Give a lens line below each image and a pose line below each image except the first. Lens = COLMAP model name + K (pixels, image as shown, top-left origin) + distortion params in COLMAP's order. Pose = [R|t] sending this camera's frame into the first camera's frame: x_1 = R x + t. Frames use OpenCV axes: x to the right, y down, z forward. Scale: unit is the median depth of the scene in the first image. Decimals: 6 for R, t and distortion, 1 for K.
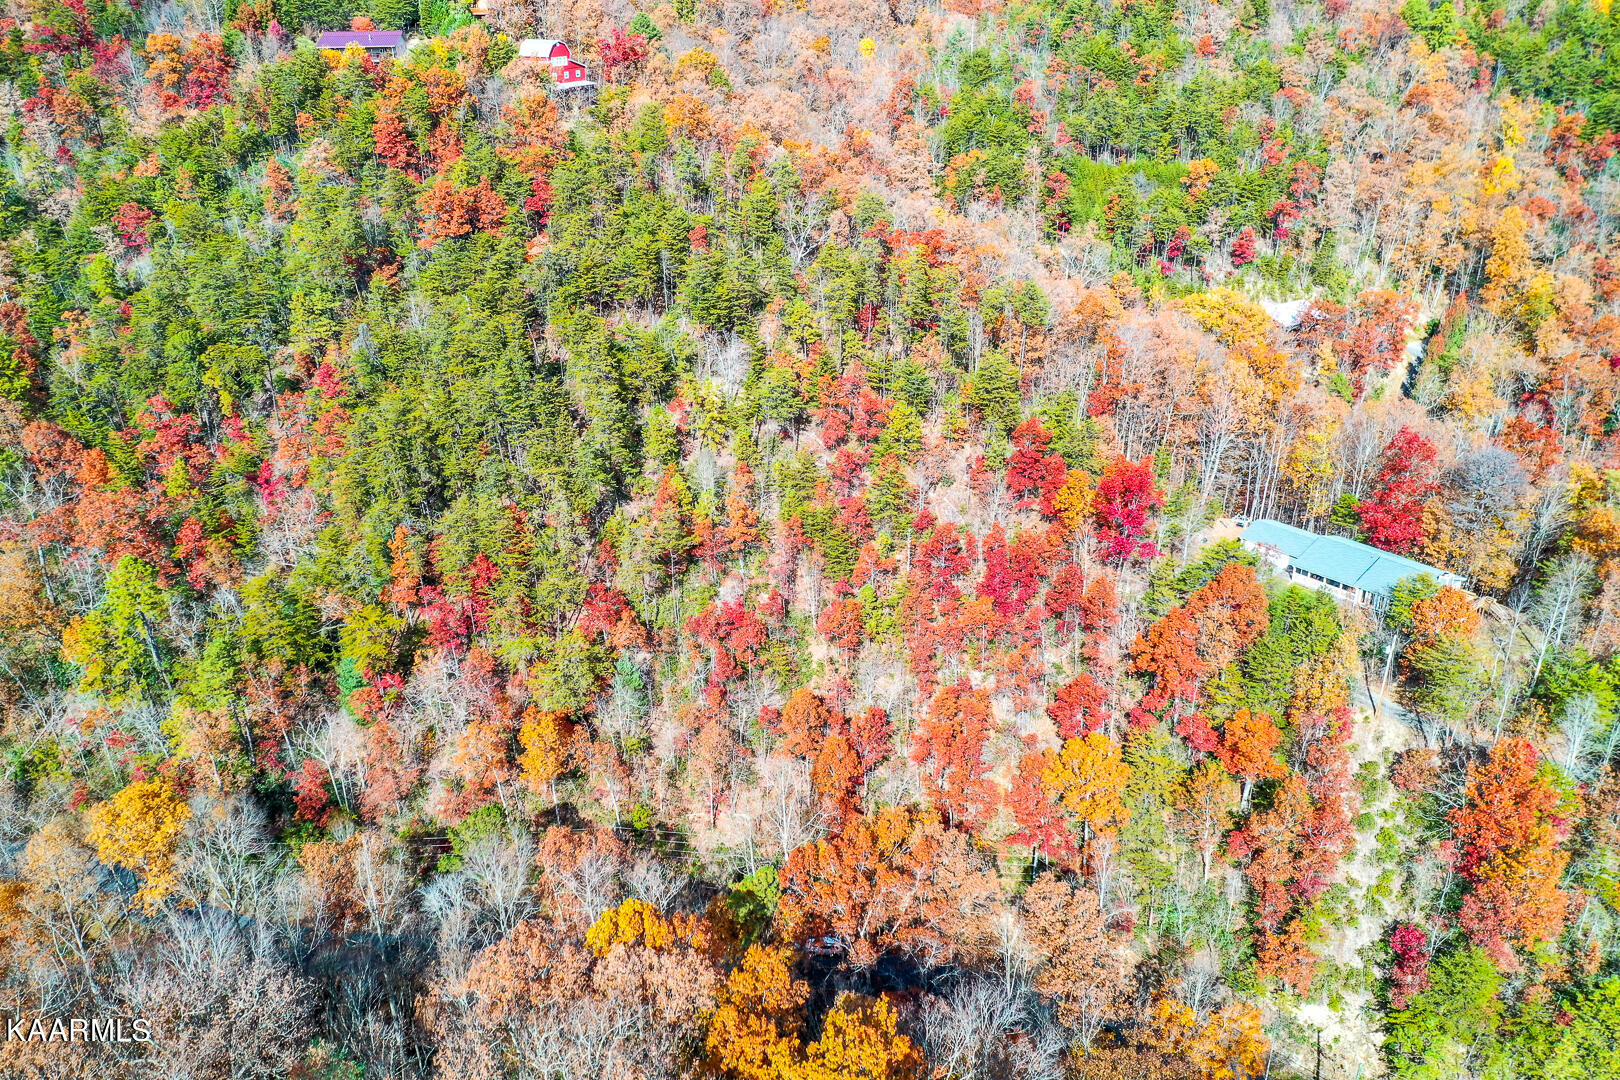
lens RADIAL K [[1277.8, 0, 798.2], [0, 1277.8, 538.2], [0, 0, 1]] dist [0.001301, 0.004514]
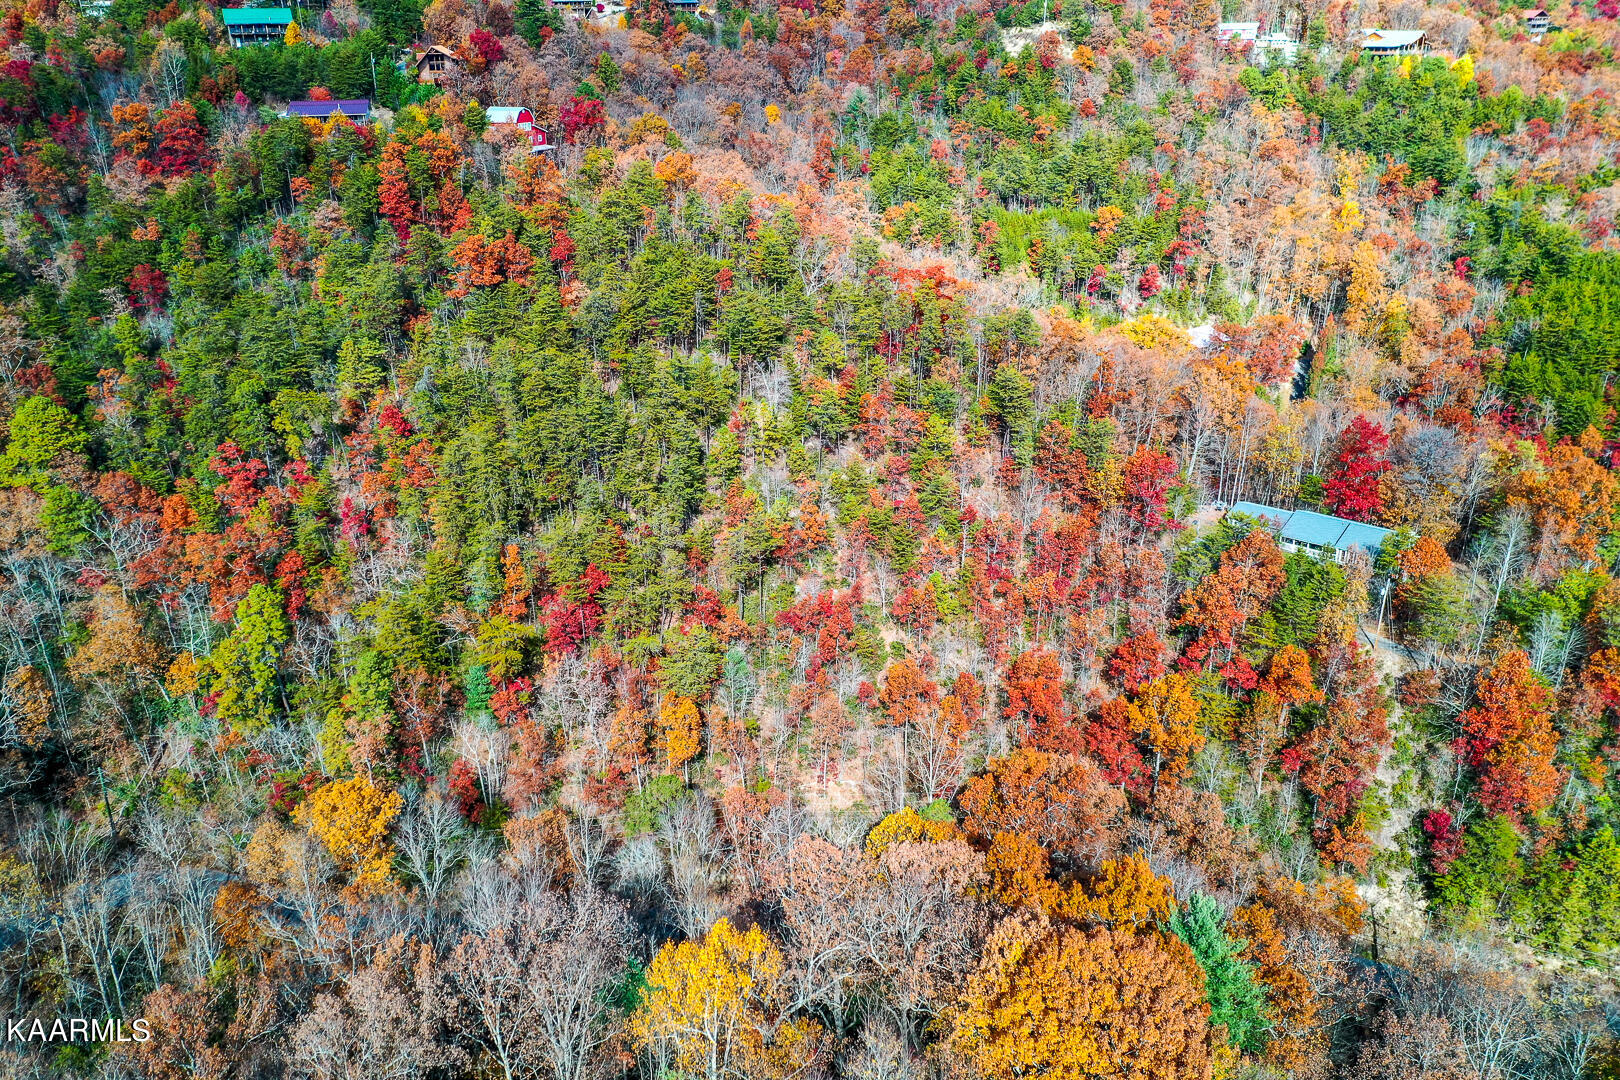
lens RADIAL K [[1277.8, 0, 798.2], [0, 1277.8, 538.2], [0, 0, 1]] dist [0.001301, 0.004514]
pose [[0.988036, -0.056517, 0.143495, -0.181693], [0.063565, 0.996962, -0.045017, 0.040005], [-0.140515, 0.053600, 0.988627, -0.084327]]
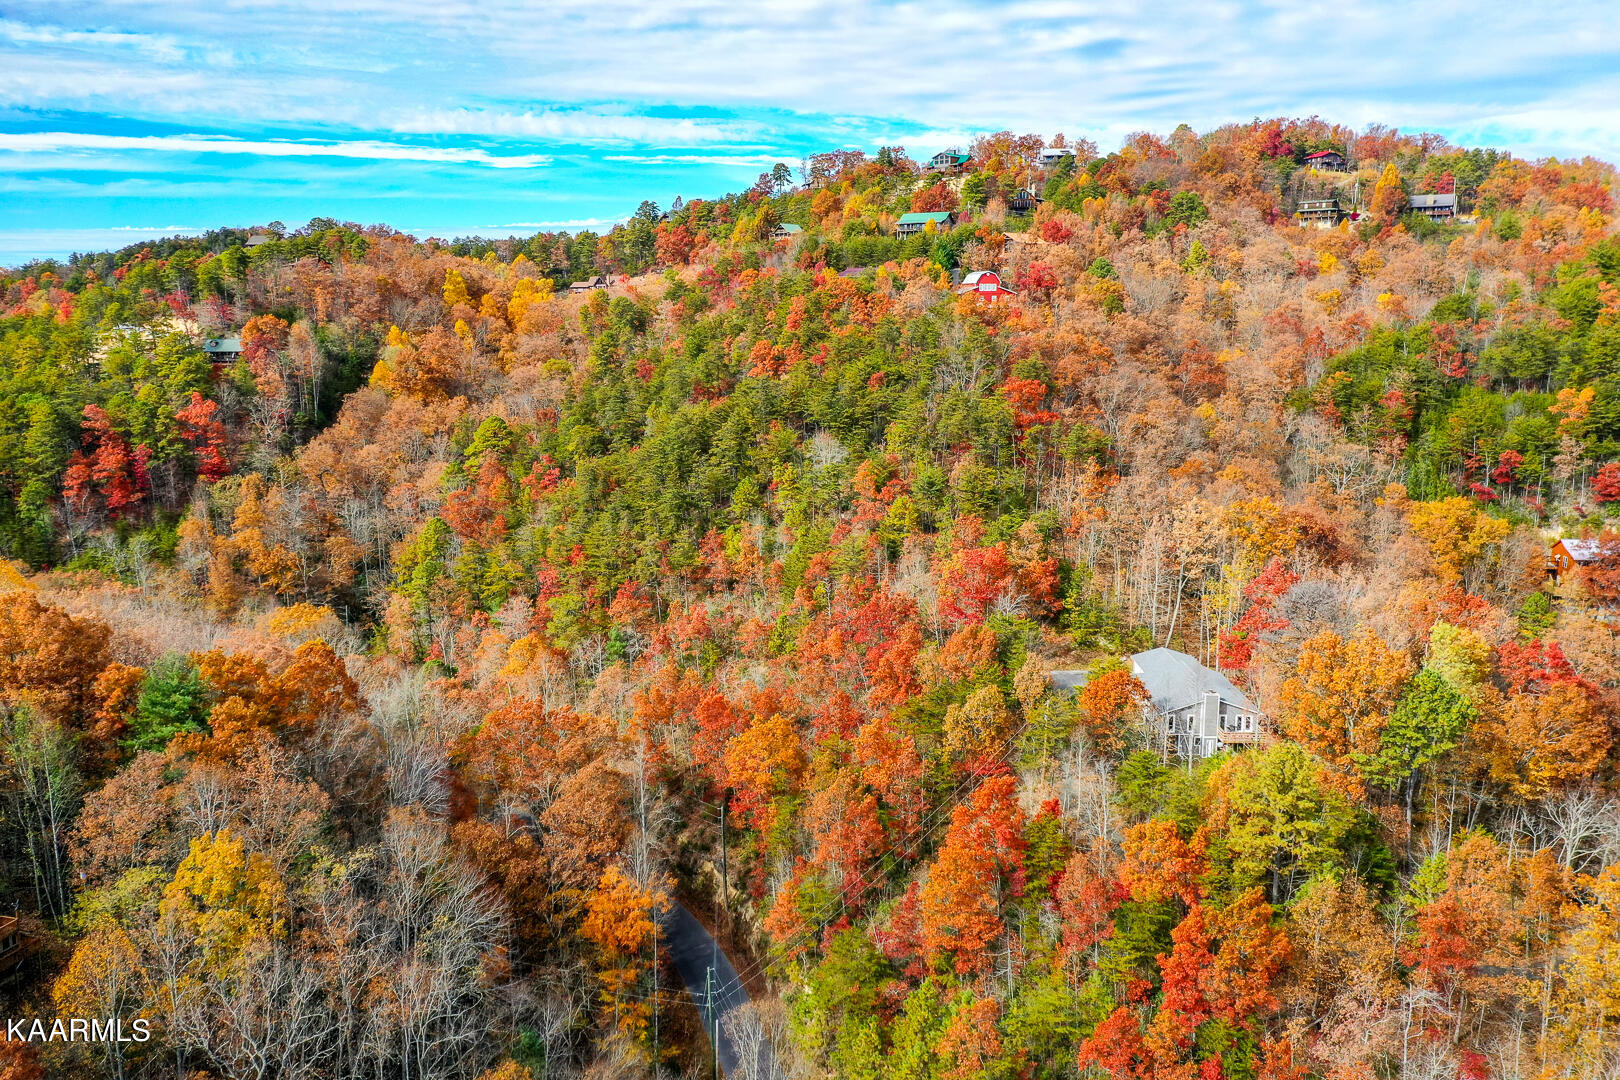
lens RADIAL K [[1277.8, 0, 798.2], [0, 1277.8, 538.2], [0, 0, 1]] dist [0.001301, 0.004514]
pose [[0.751400, 0.125630, -0.647777, 0.685432], [-0.279643, 0.949817, -0.140169, 0.108127], [0.597661, 0.286469, 0.748824, 0.056338]]
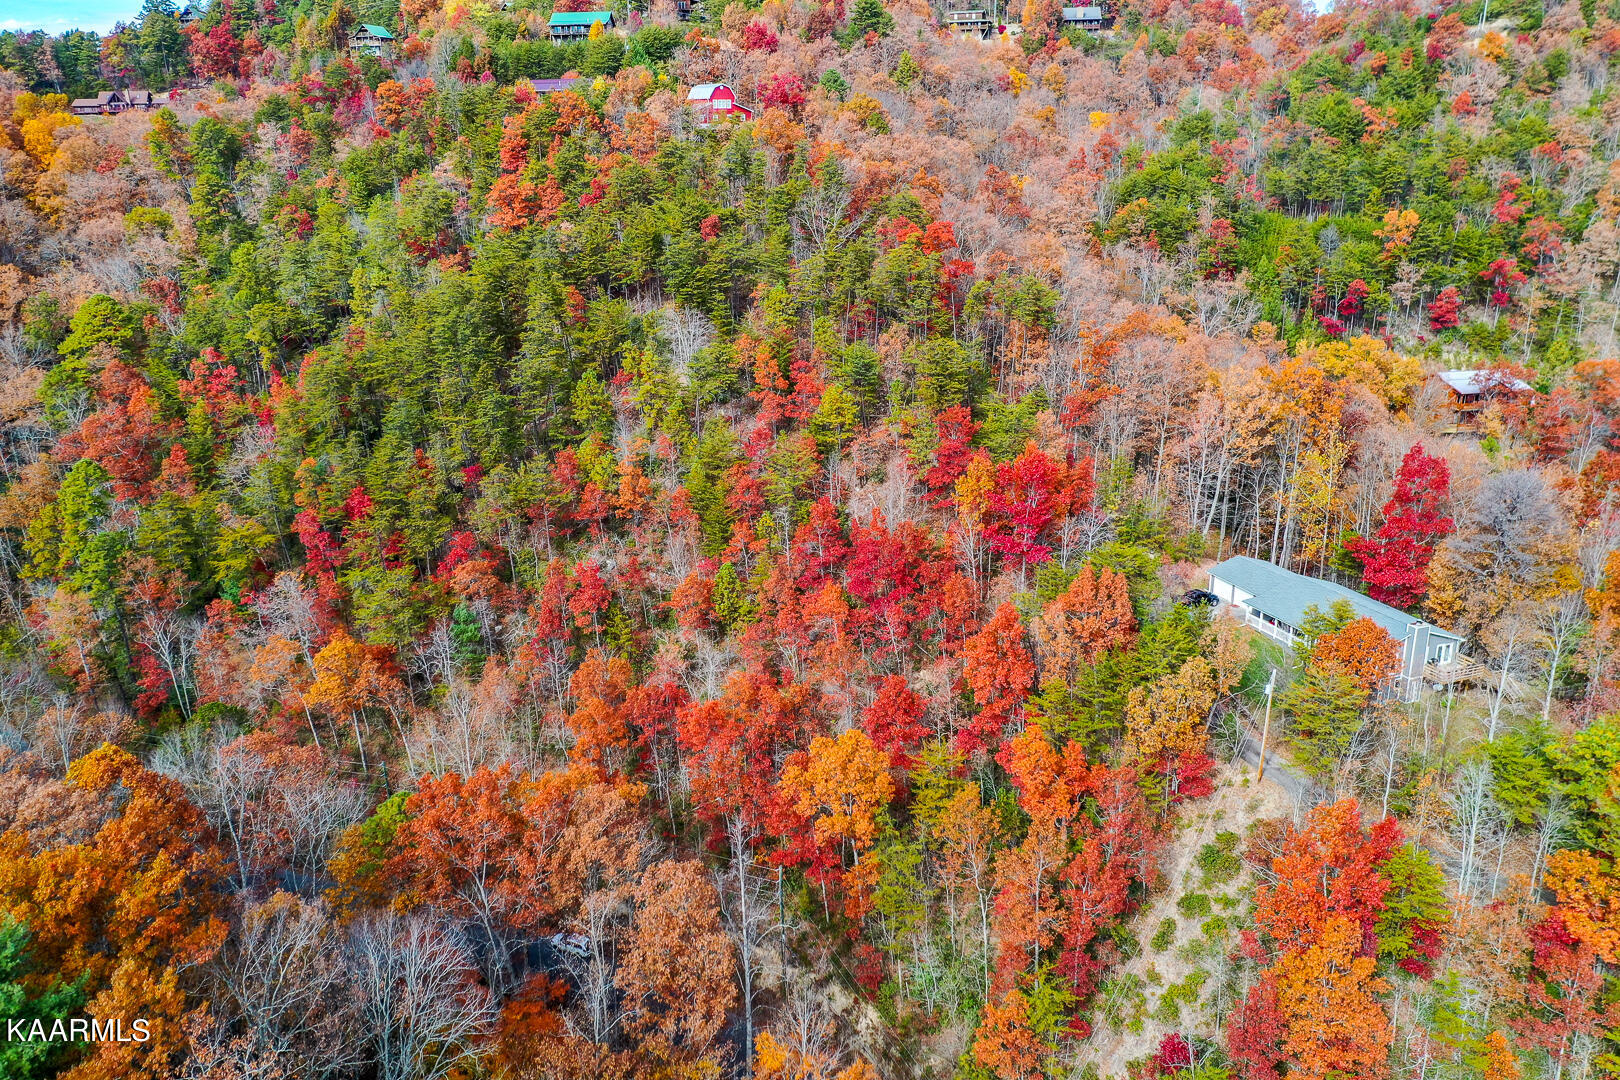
lens RADIAL K [[1277.8, 0, 798.2], [0, 1277.8, 538.2], [0, 0, 1]] dist [0.001301, 0.004514]
pose [[0.945971, 0.100548, -0.308267, 0.301845], [-0.135346, 0.986367, -0.093608, 0.077377], [0.294653, 0.130274, 0.946683, 0.132048]]
